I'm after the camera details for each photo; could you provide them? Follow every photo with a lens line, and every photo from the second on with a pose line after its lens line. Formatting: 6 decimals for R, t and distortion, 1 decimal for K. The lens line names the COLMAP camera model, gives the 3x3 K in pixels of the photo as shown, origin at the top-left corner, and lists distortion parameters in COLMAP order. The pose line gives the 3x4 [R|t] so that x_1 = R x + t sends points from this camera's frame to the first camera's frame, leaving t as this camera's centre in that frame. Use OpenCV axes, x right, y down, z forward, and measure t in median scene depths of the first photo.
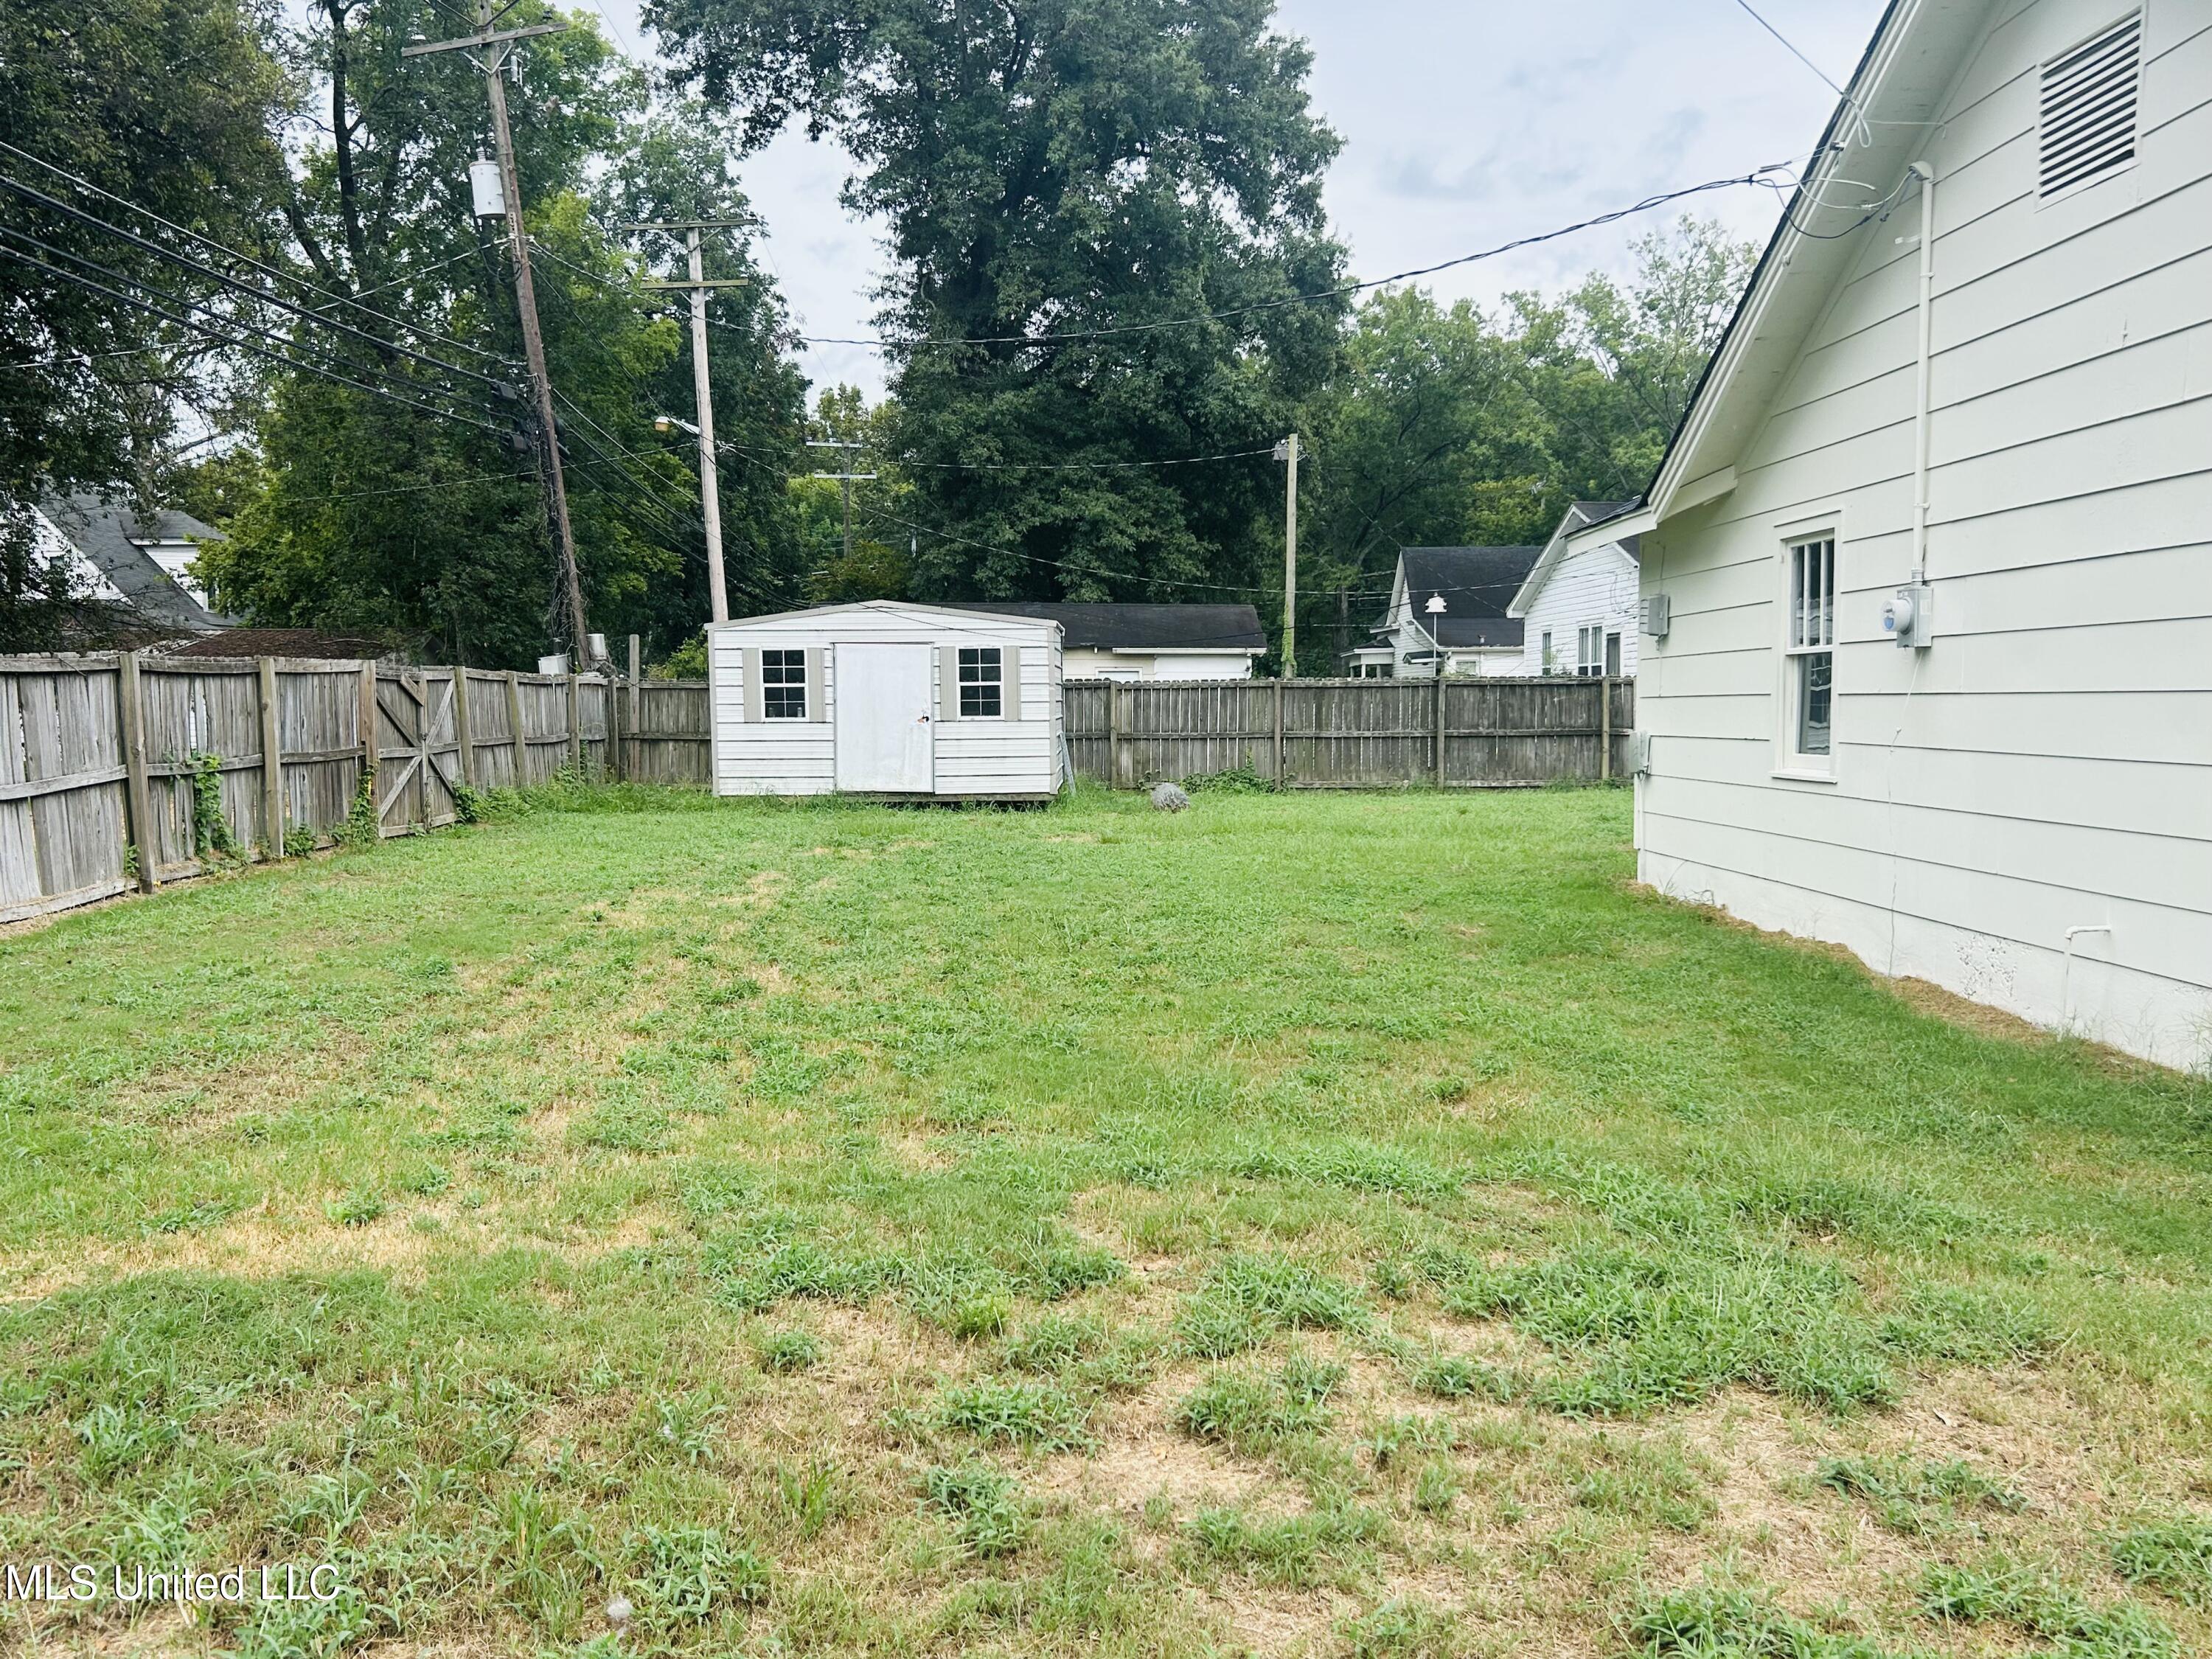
lens RADIAL K [[1914.6, 0, 1106.0], [0, 1914.6, 829.5], [0, 0, 1]] dist [-0.006307, -0.007472]
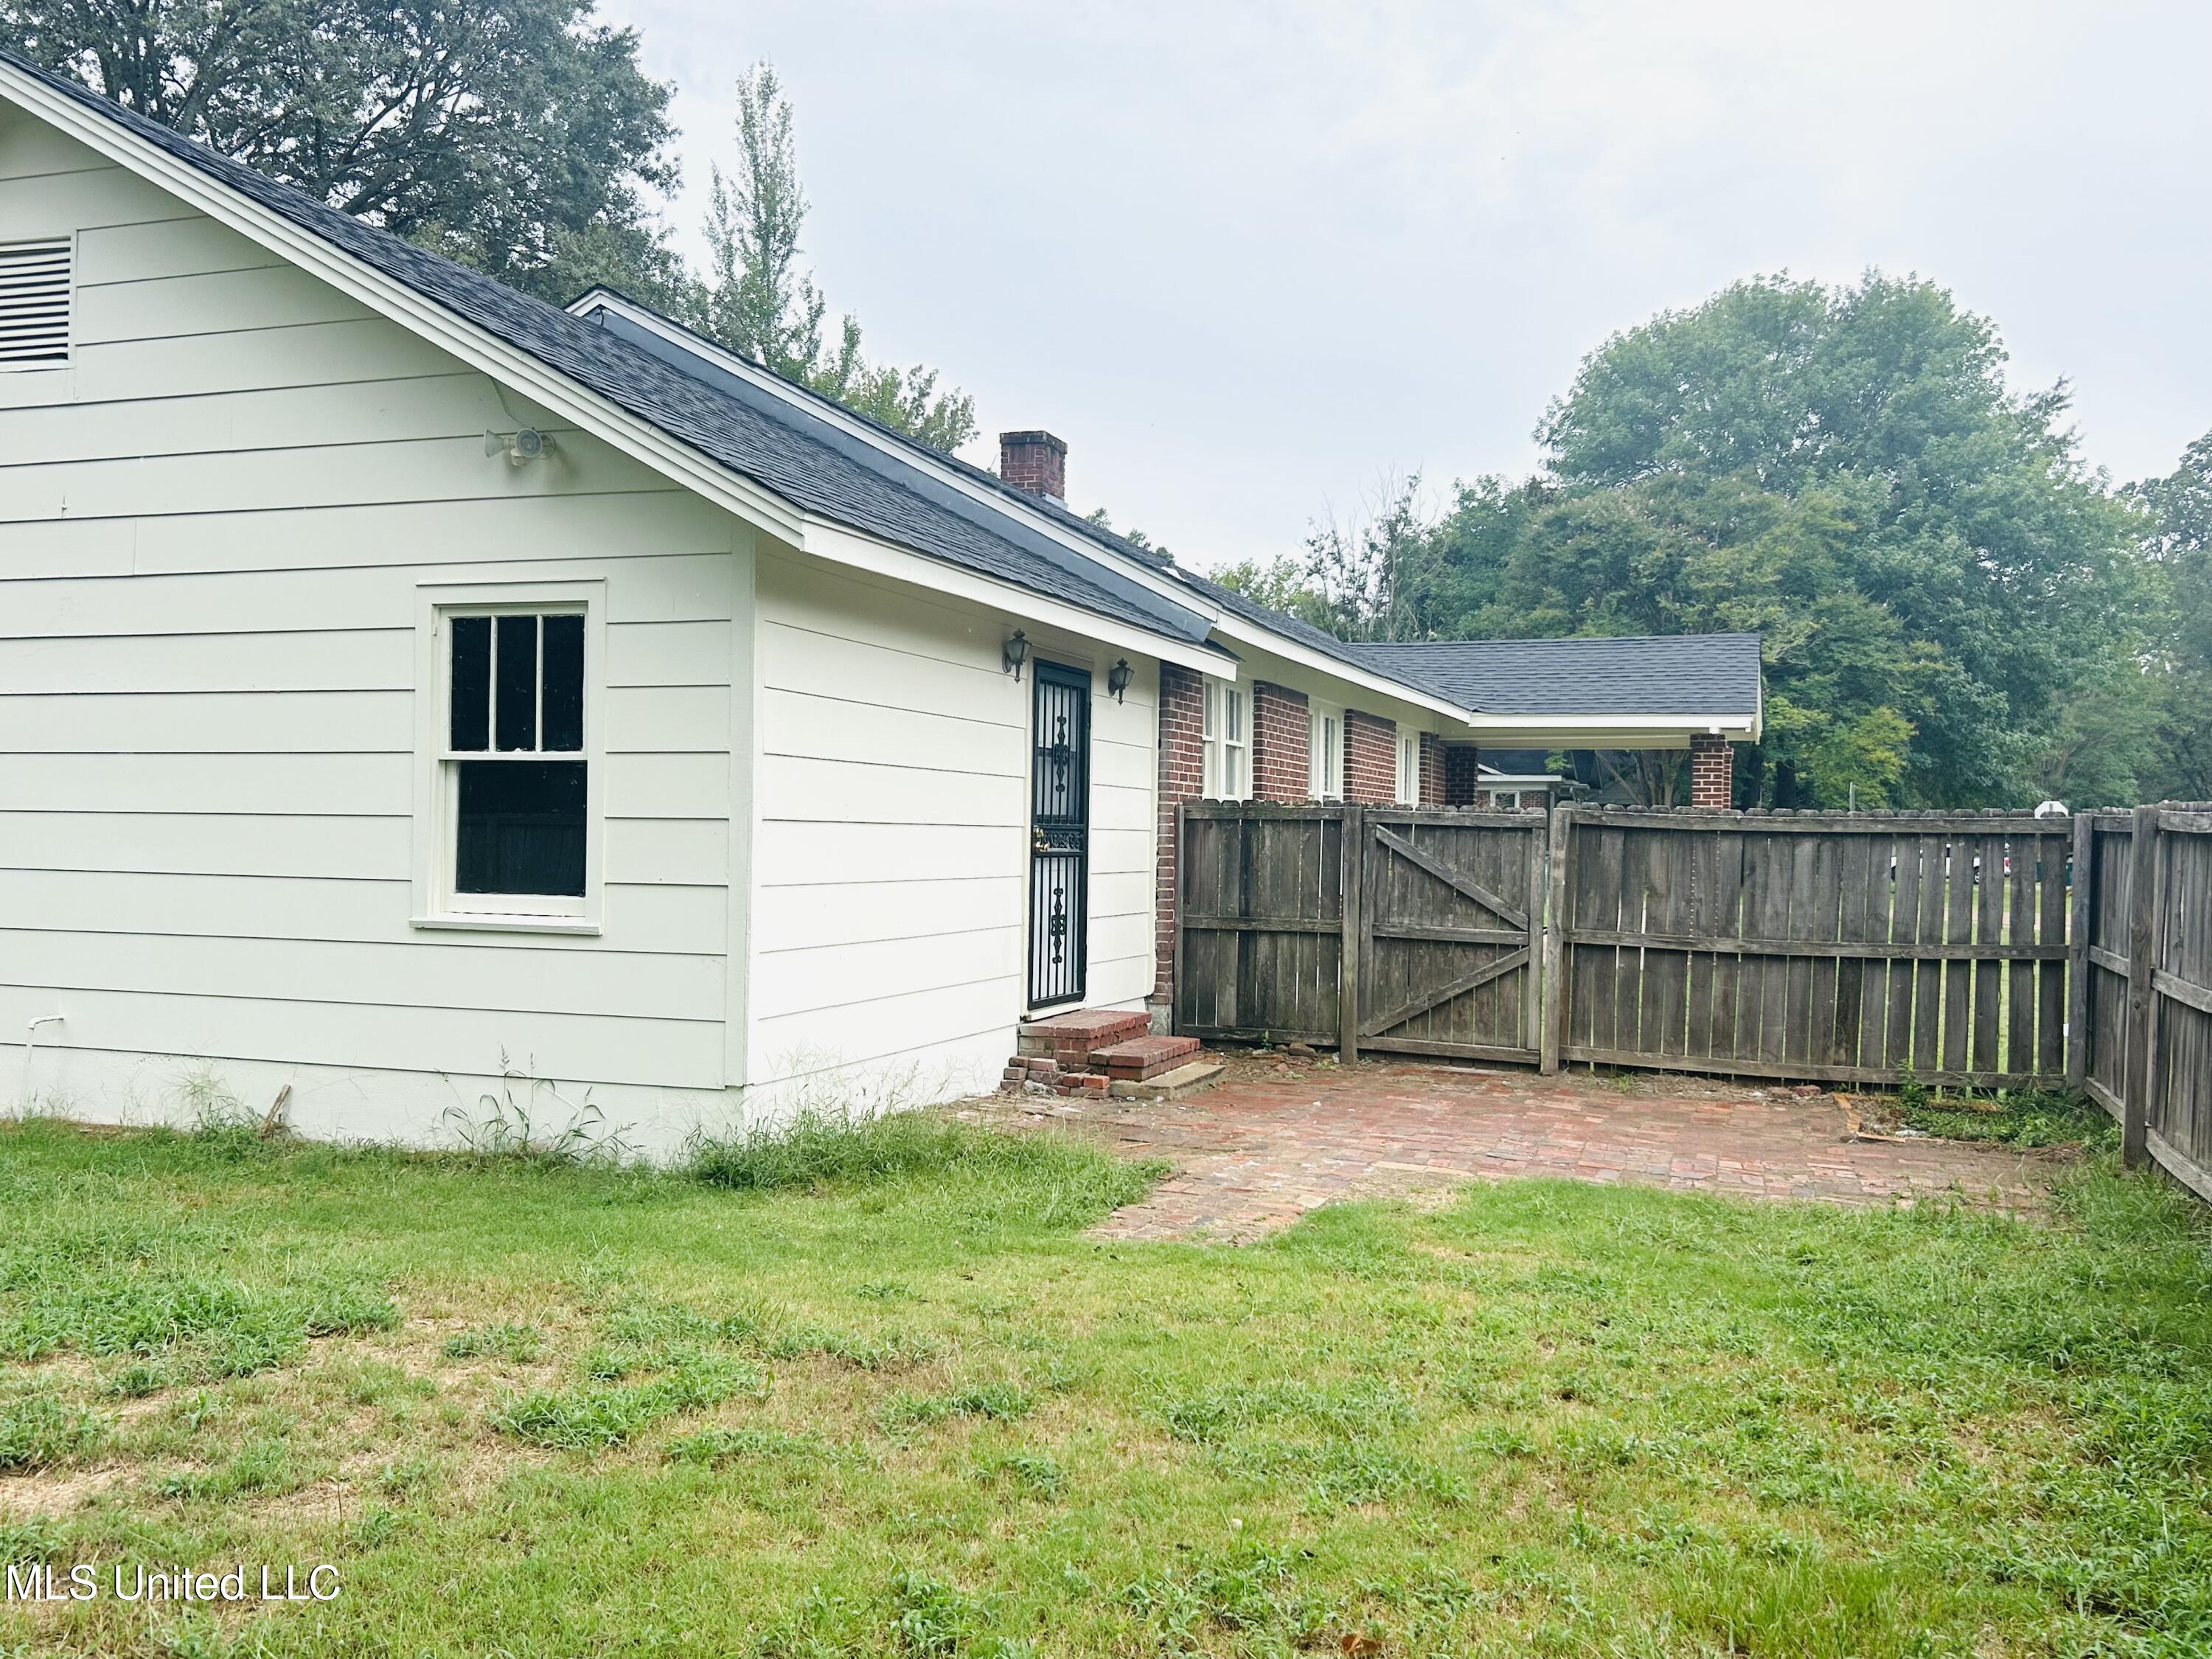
lens RADIAL K [[1963.9, 0, 1106.0], [0, 1963.9, 829.5], [0, 0, 1]] dist [0.001164, -0.000526]
pose [[0.363331, 0.010167, 0.931605, -0.331066], [0.039155, 0.998890, -0.026173, -0.005091], [-0.930837, 0.045987, 0.362530, -0.023927]]
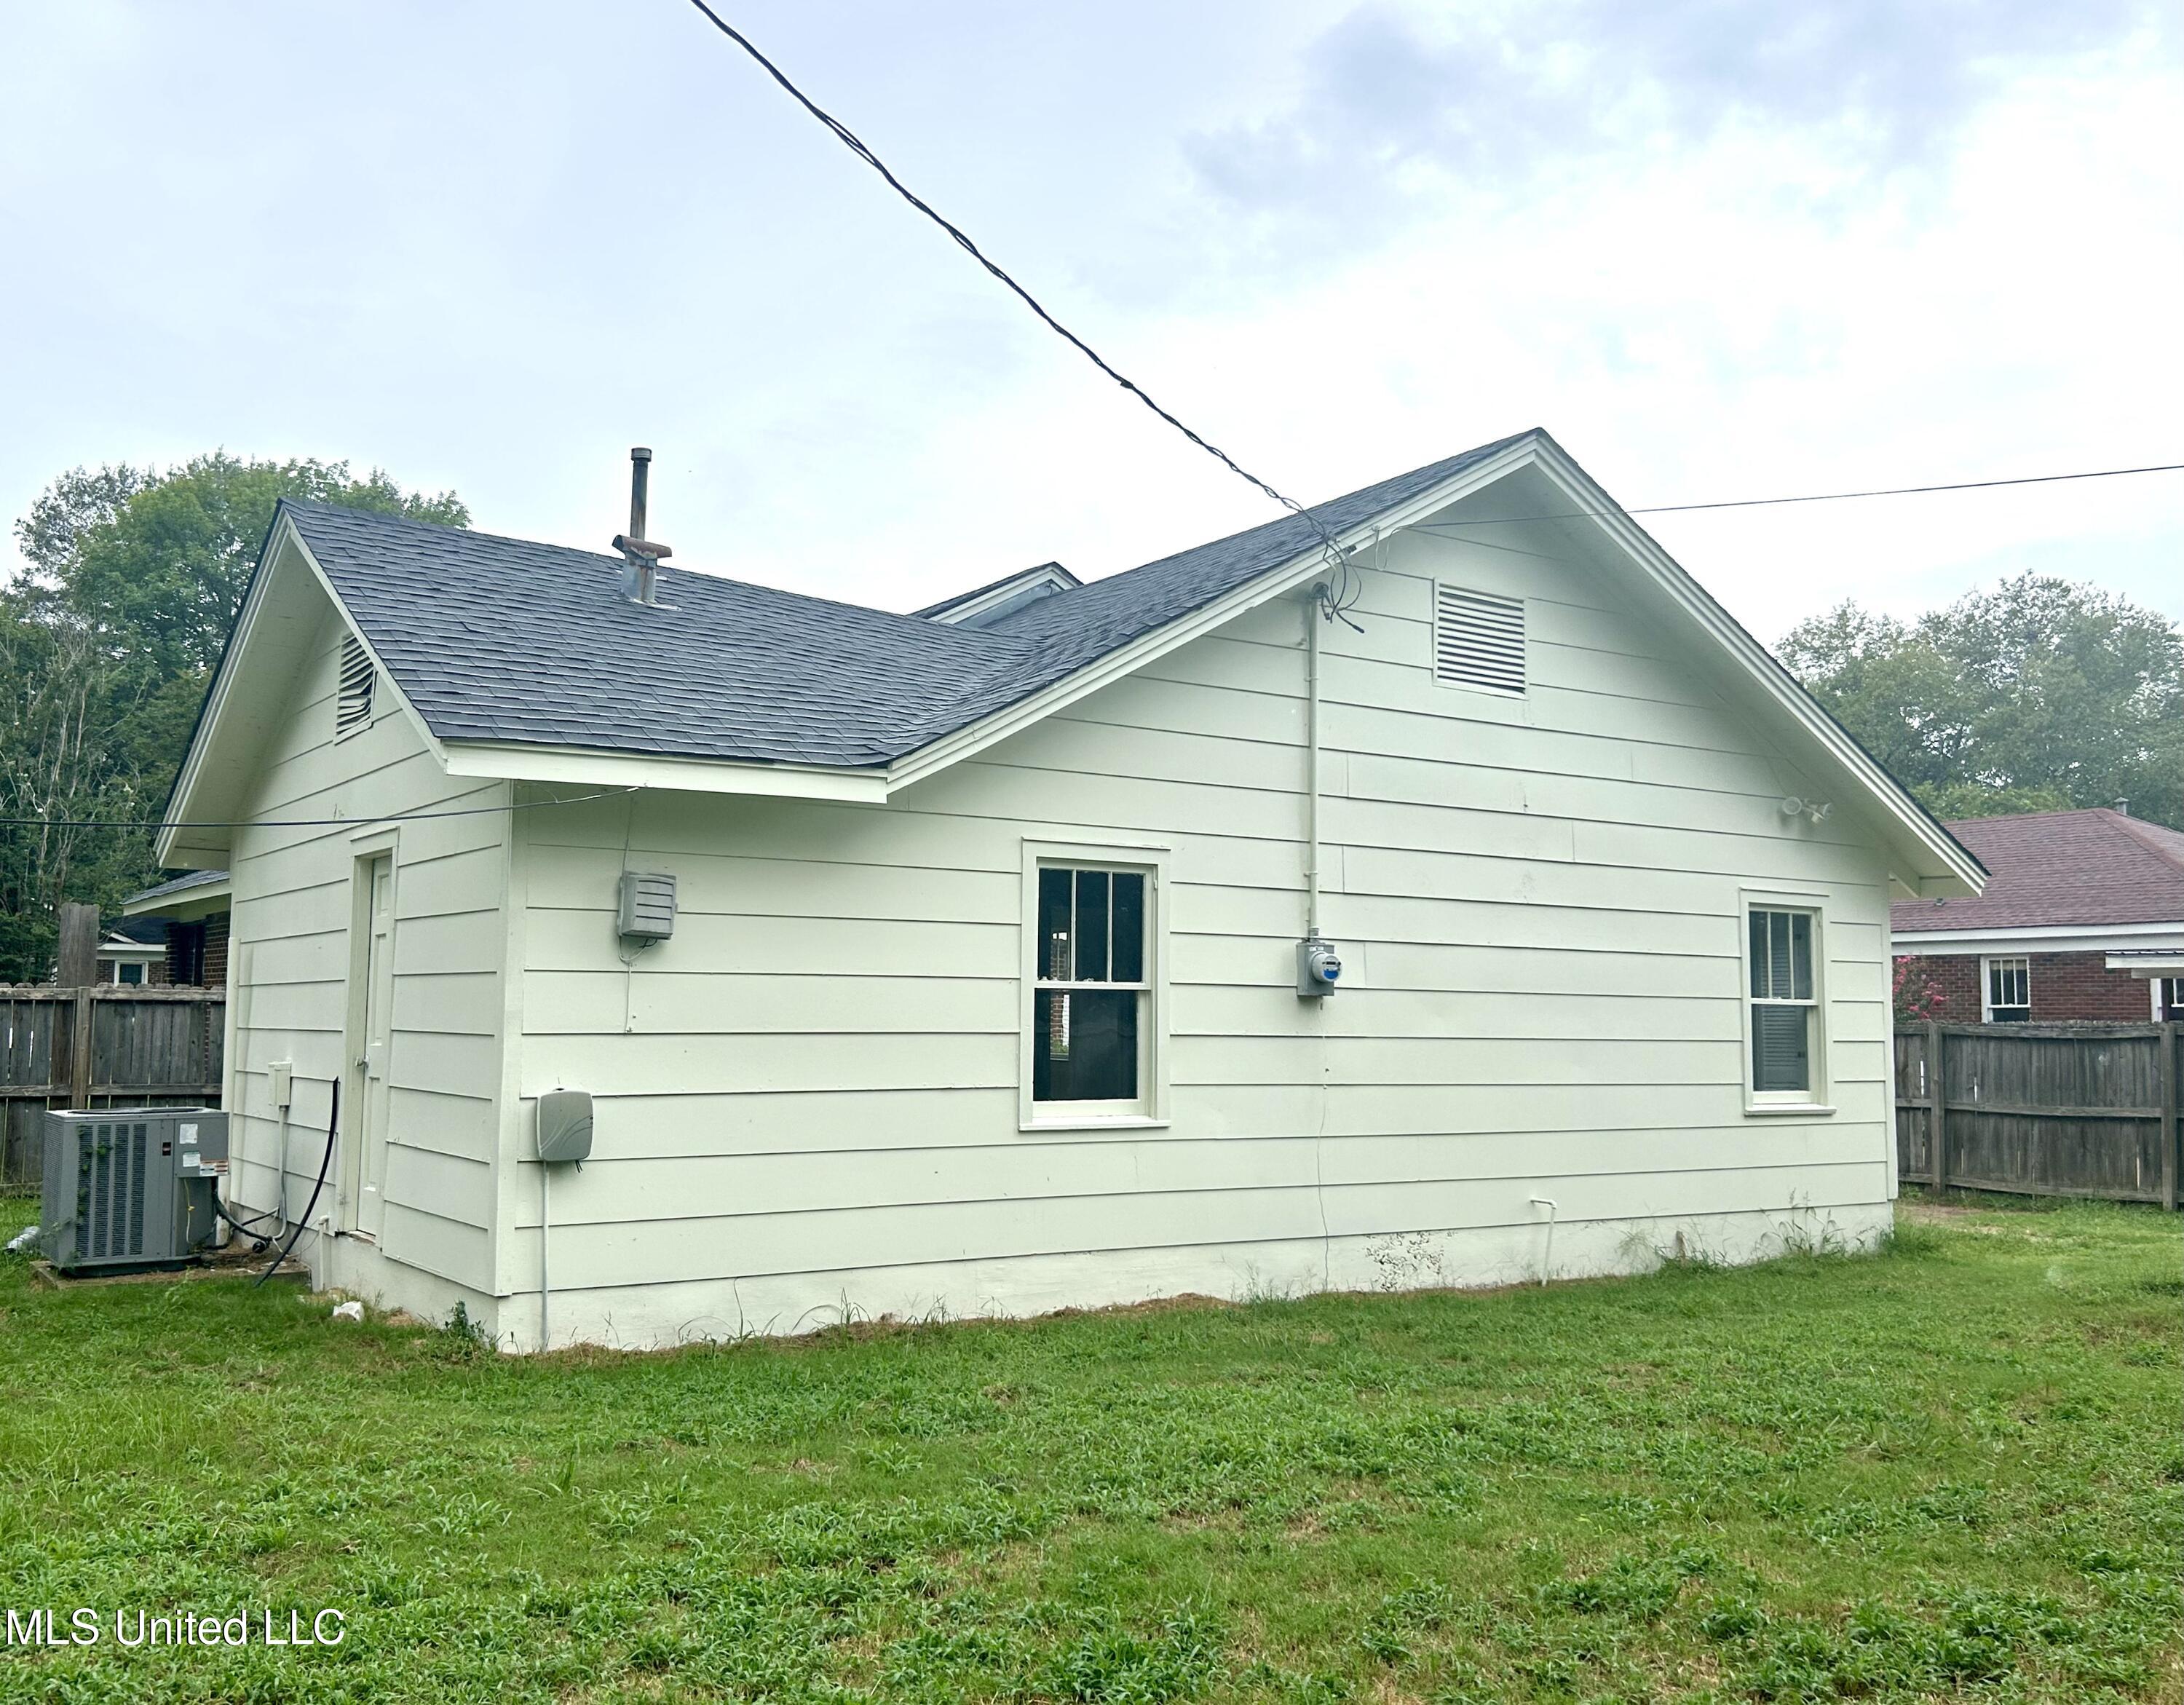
lens RADIAL K [[2004.8, 0, 1092.0], [0, 2004.8, 852.5], [0, 0, 1]] dist [-0.002628, 0.000151]
pose [[-0.517156, 0.070822, 0.852956, -0.605876], [0.045150, 0.997440, -0.055444, -0.140118], [-0.854699, 0.009838, -0.519030, 1.989166]]
